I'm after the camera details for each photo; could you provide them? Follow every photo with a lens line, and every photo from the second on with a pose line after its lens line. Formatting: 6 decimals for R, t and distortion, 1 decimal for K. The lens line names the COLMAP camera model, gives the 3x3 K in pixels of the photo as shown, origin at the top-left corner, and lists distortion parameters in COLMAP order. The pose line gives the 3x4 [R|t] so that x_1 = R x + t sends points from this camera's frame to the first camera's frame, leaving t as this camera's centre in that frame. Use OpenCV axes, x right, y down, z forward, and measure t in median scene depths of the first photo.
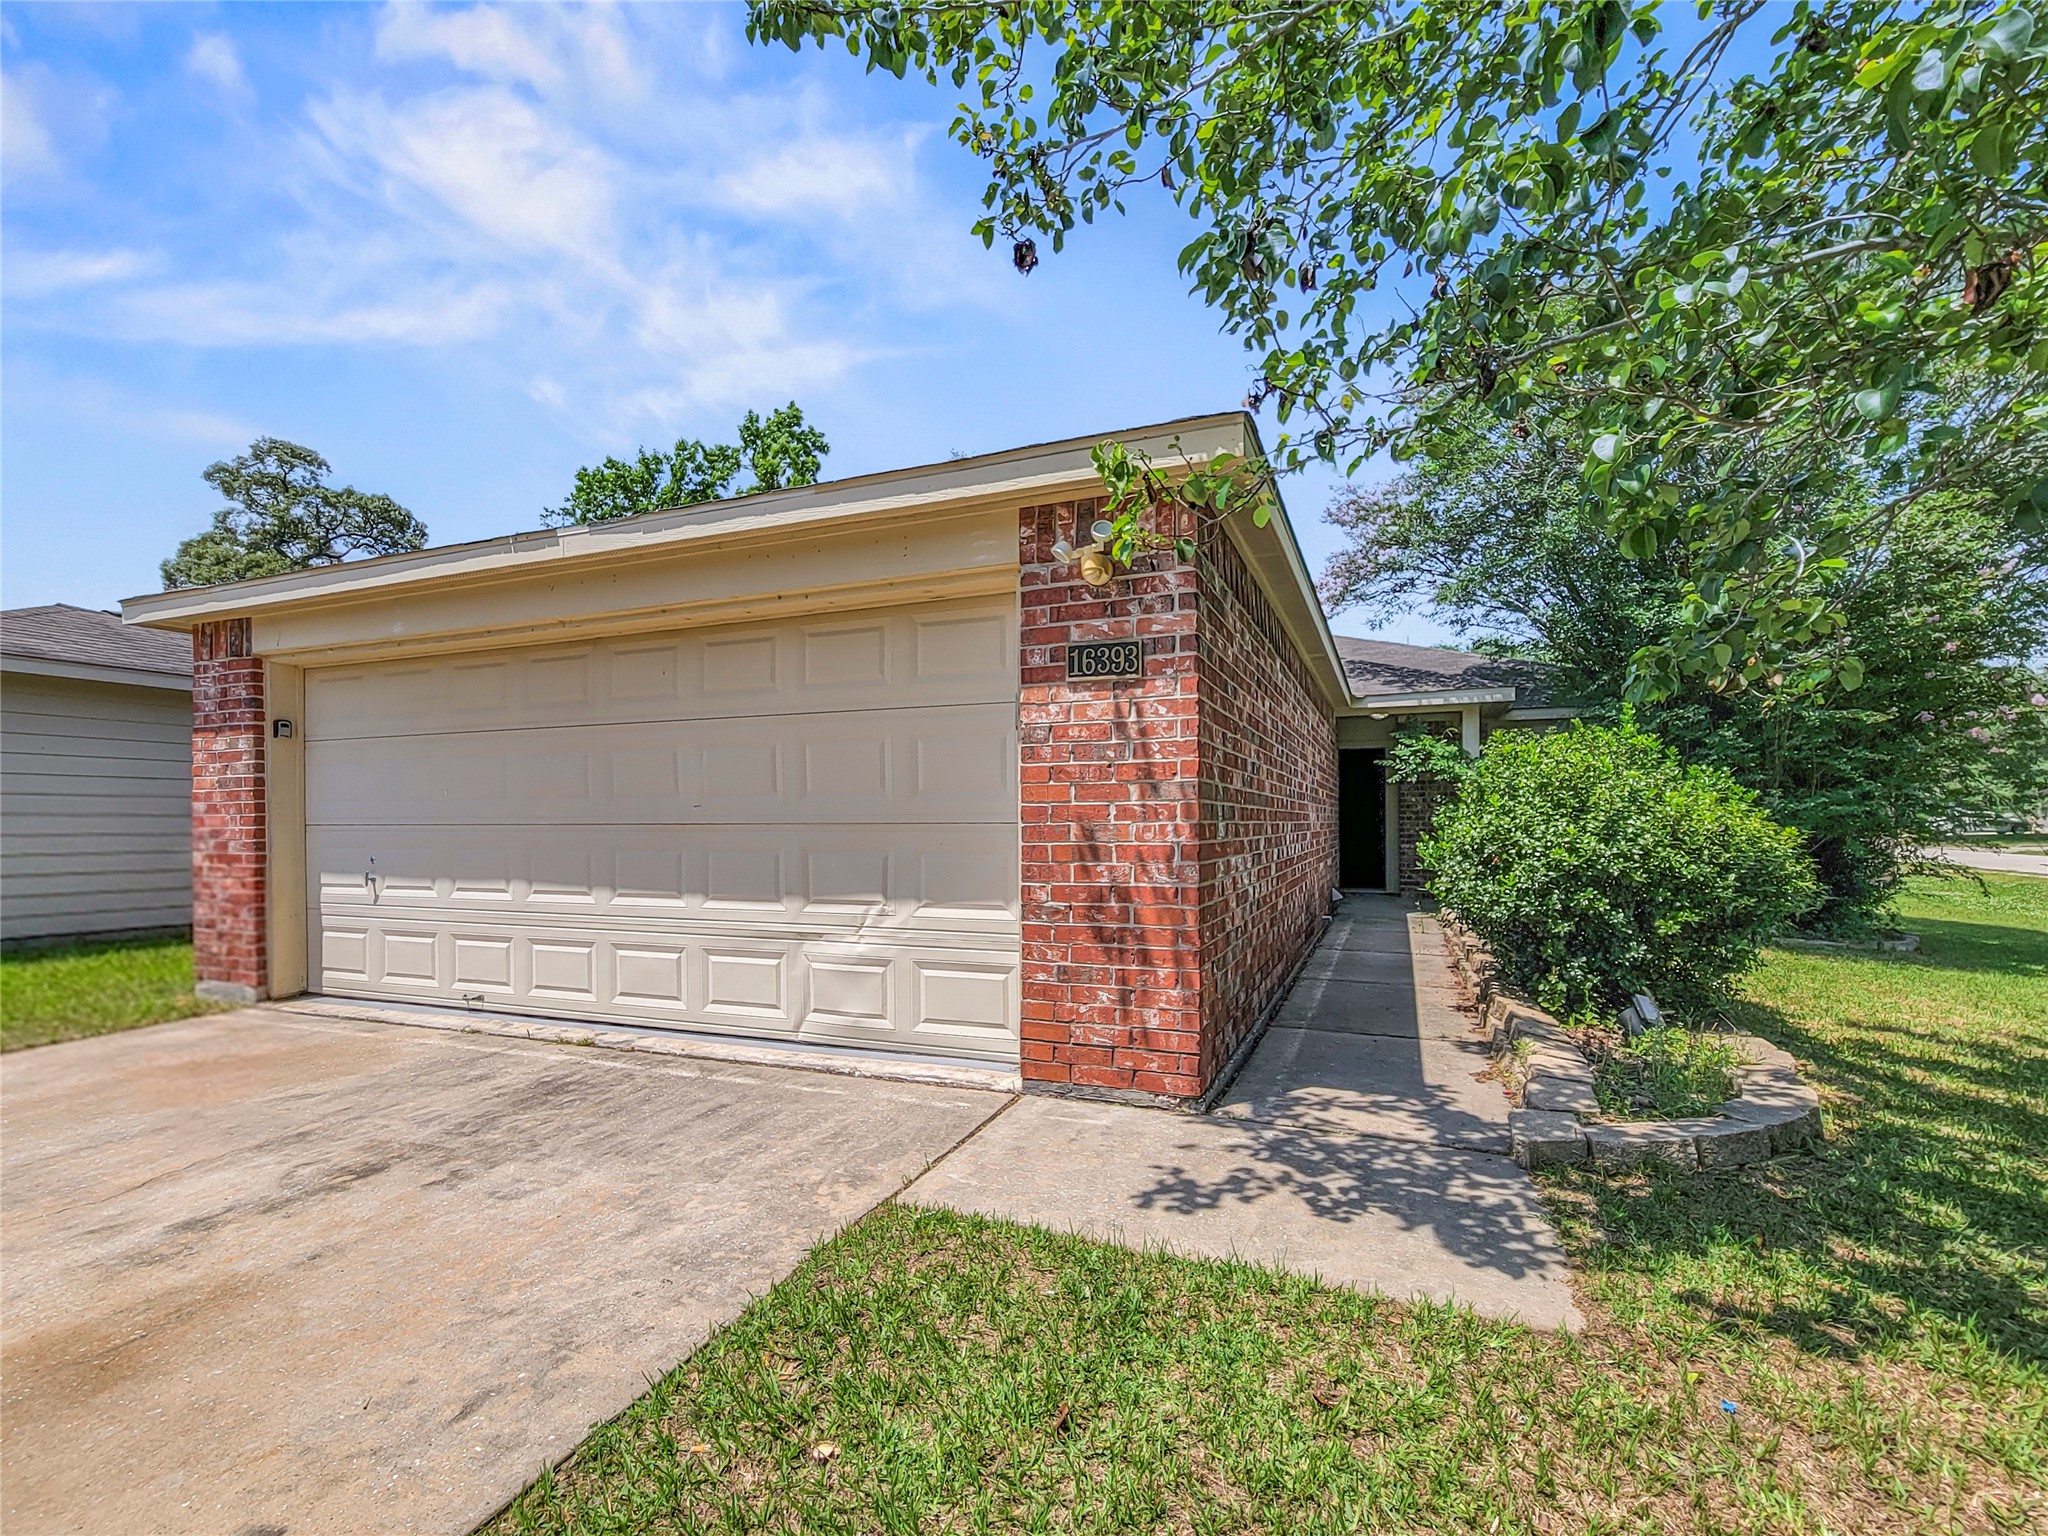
lens RADIAL K [[886.4, 0, 1024.0], [0, 886.4, 768.0], [0, 0, 1]] dist [-0.001585, -0.000017]
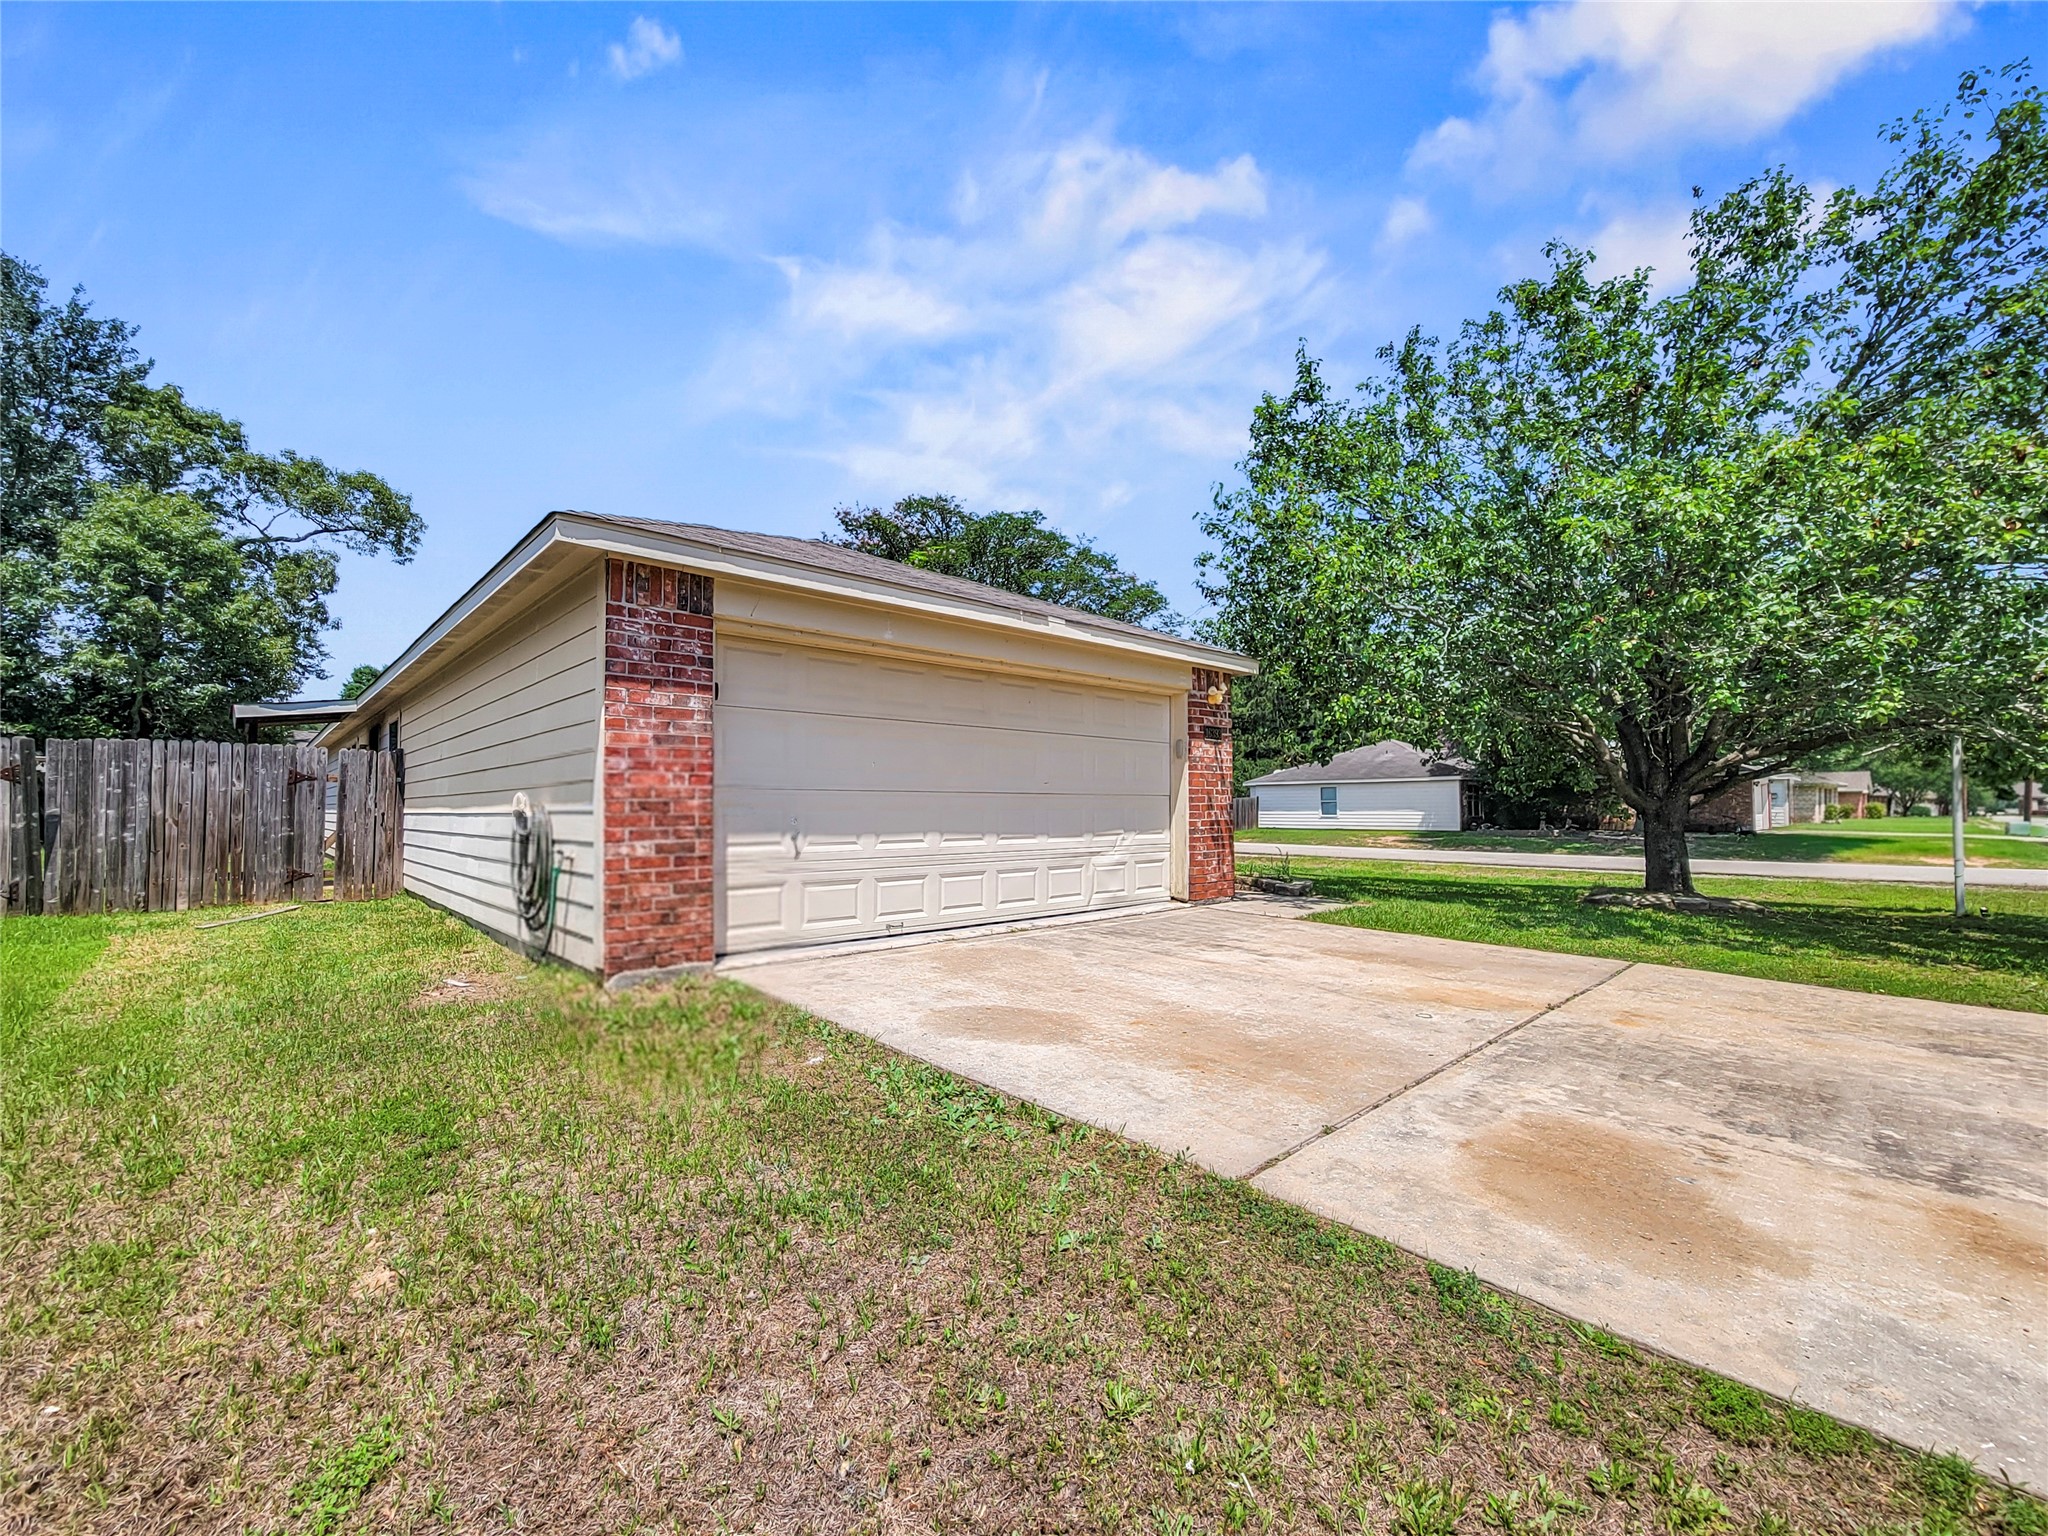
lens RADIAL K [[886.4, 0, 1024.0], [0, 886.4, 768.0], [0, 0, 1]] dist [-0.001585, -0.000017]
pose [[0.430547, 0.065009, 0.900224, -2.039791], [-0.020119, 0.997846, -0.062437, 0.126717], [-0.902344, 0.008770, 0.430927, 0.311766]]
